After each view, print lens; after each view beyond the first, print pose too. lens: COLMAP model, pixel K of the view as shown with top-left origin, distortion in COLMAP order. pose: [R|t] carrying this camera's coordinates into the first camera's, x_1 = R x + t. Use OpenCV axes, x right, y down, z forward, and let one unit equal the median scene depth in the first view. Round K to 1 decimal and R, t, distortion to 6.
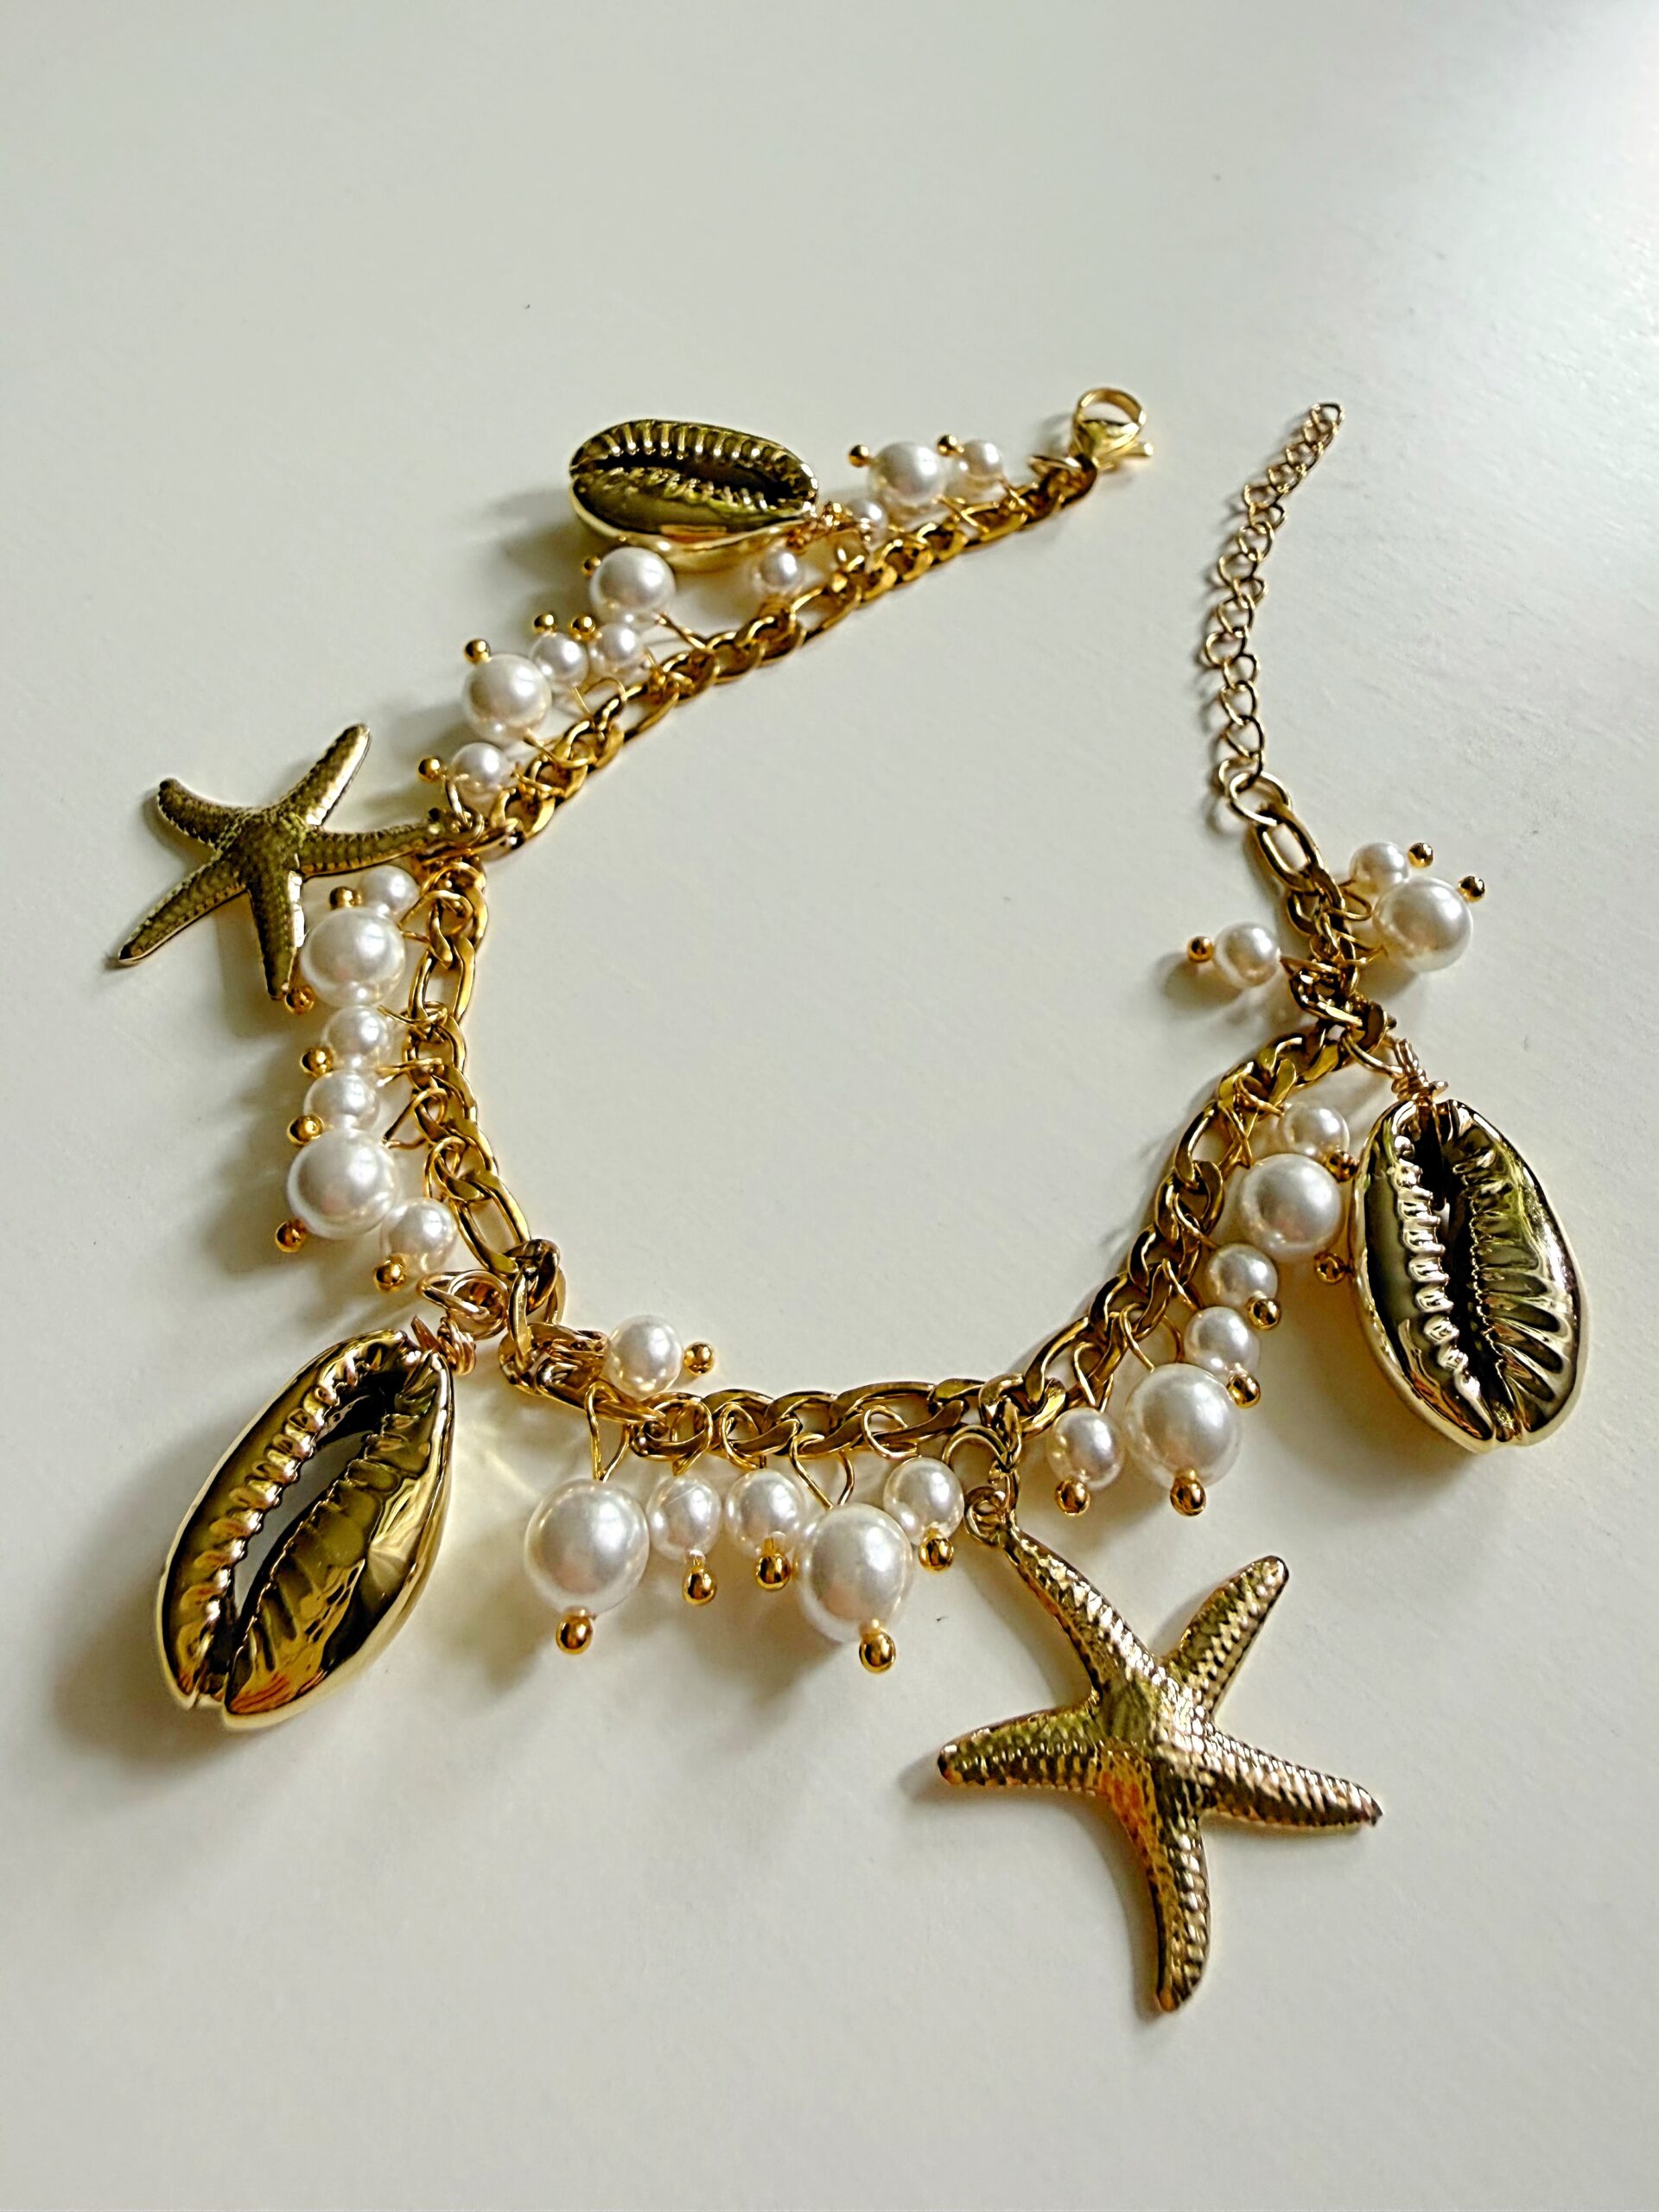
lens RADIAL K [[1131.9, 0, 828.6], [0, 1131.9, 1188.5], [0, 0, 1]] dist [0.001334, -0.007667]
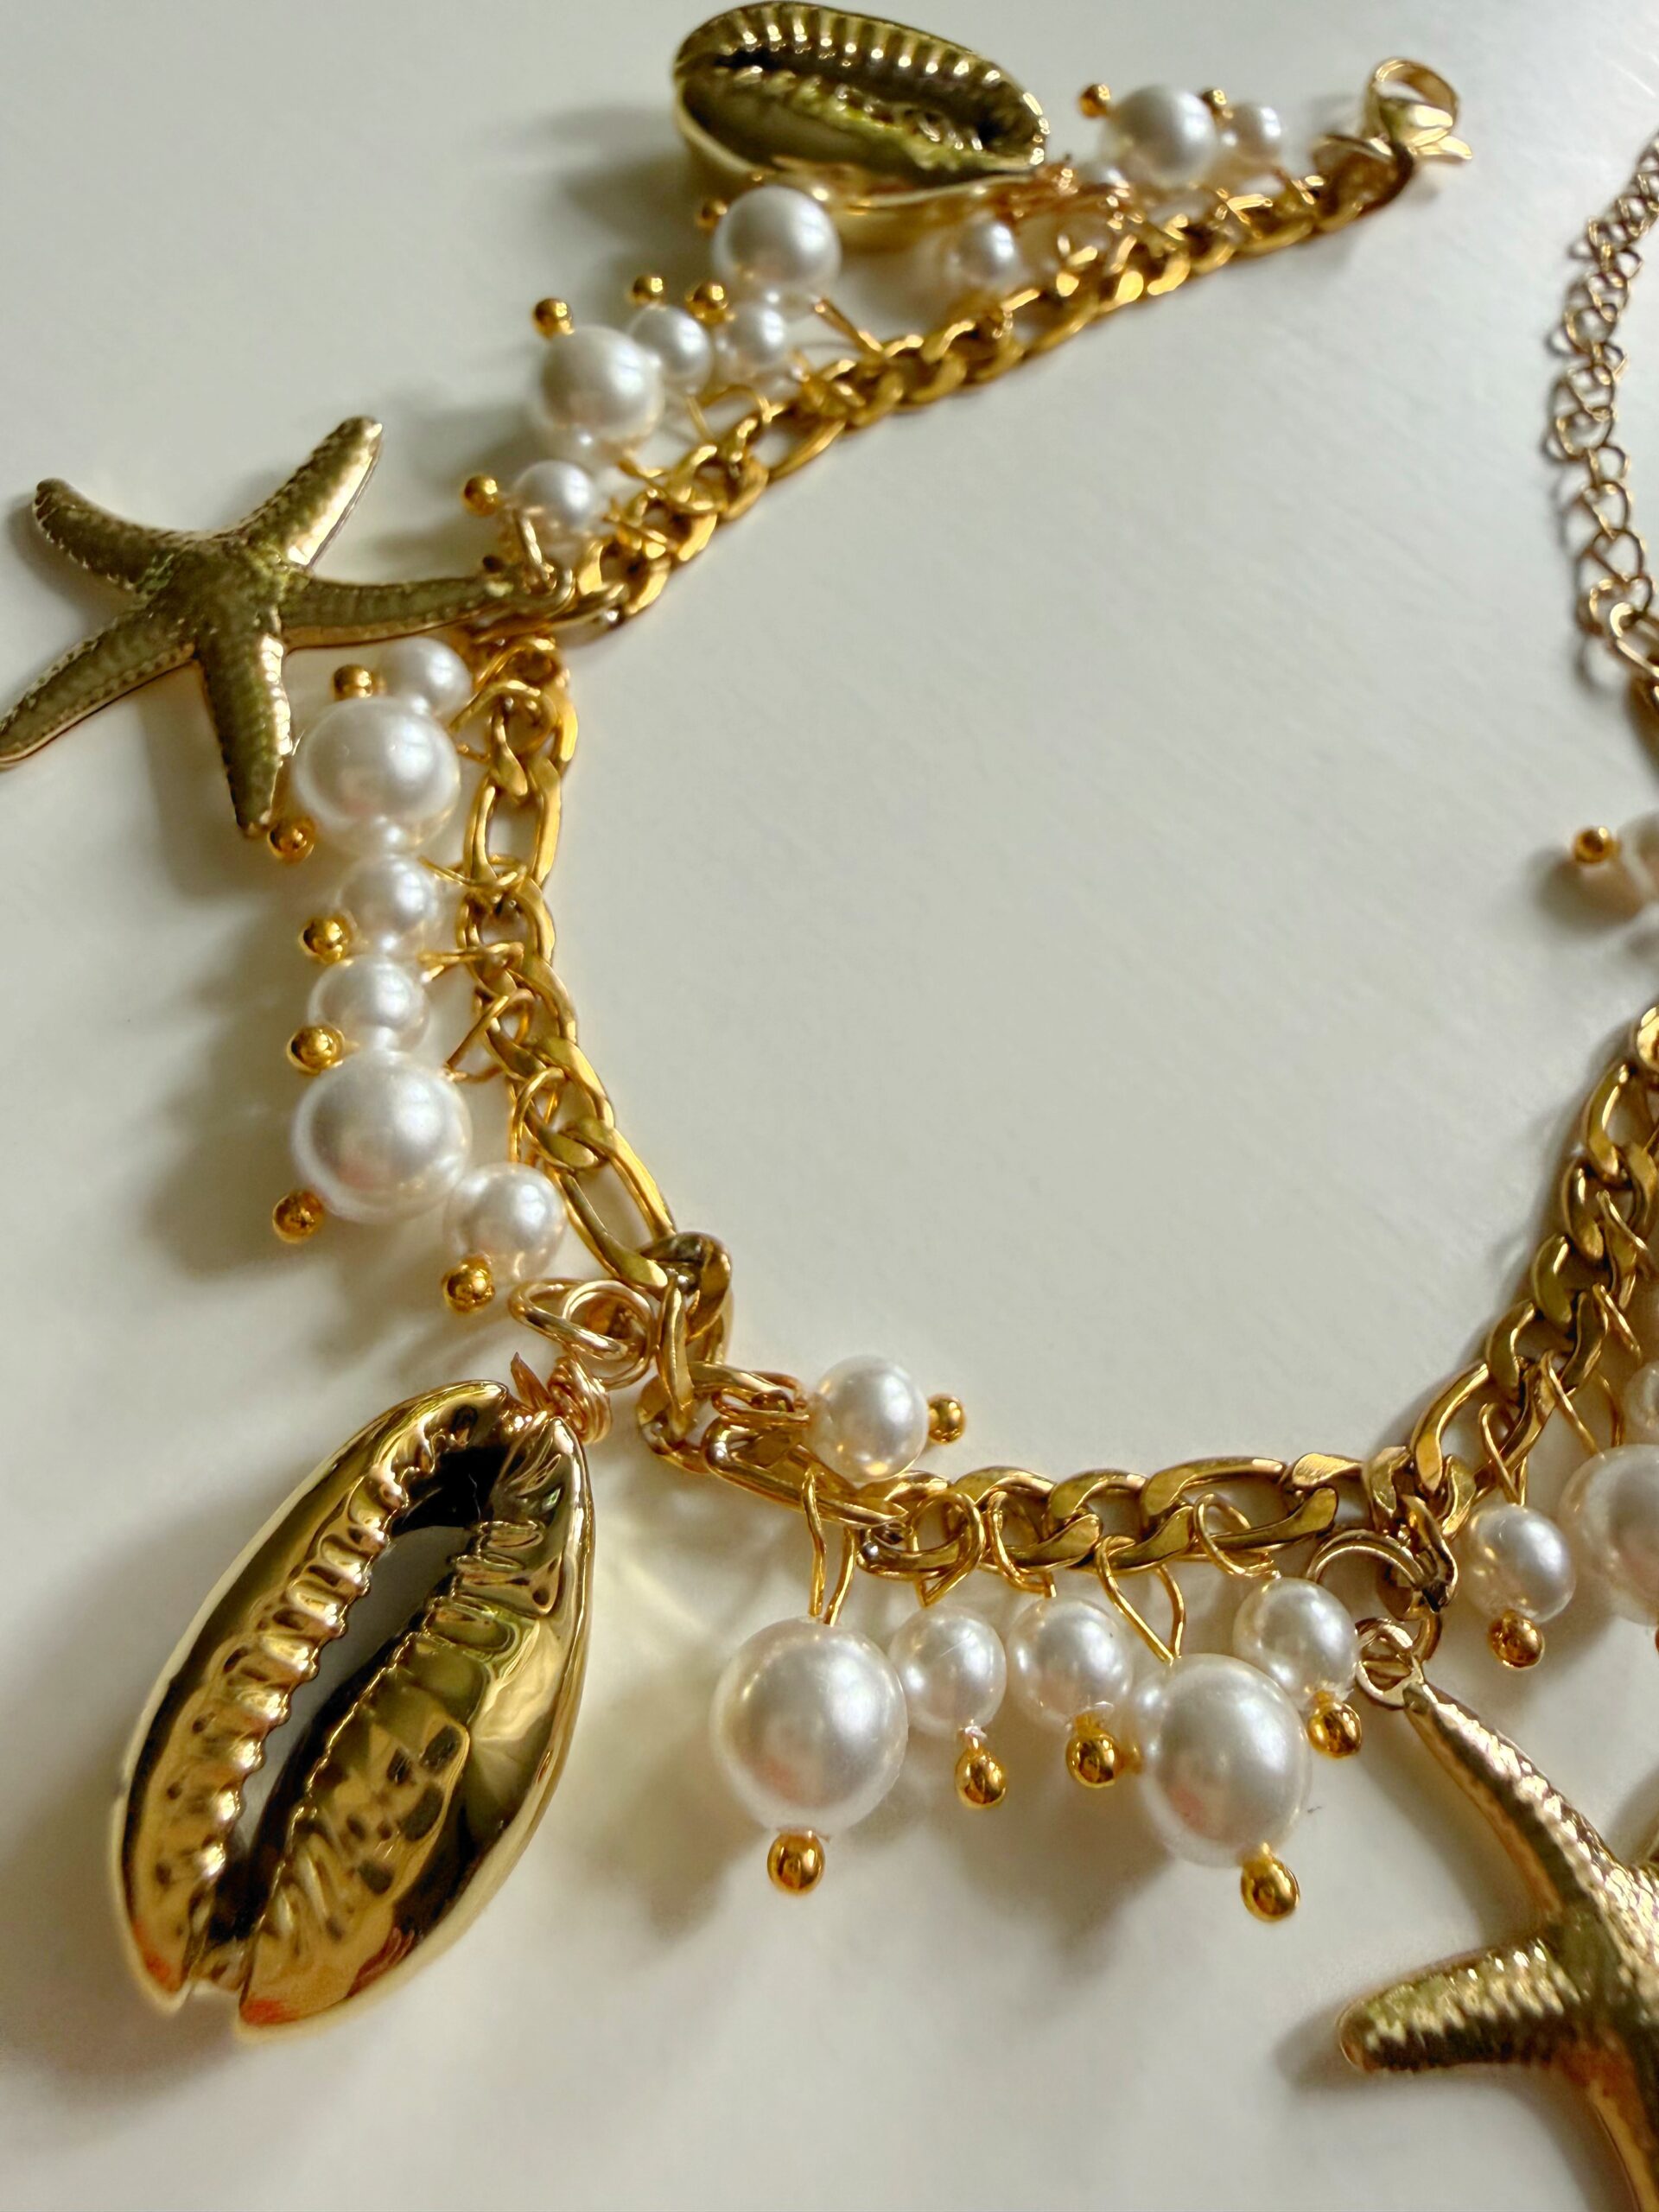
lens RADIAL K [[1131.9, 0, 828.6], [0, 1131.9, 1188.5], [0, 0, 1]] dist [0.001334, -0.007667]
pose [[0.993200, 0.027461, 0.113136, -0.234147], [-0.037447, 0.995495, 0.087107, -0.037457], [-0.110234, -0.090751, 0.989754, 0.317789]]
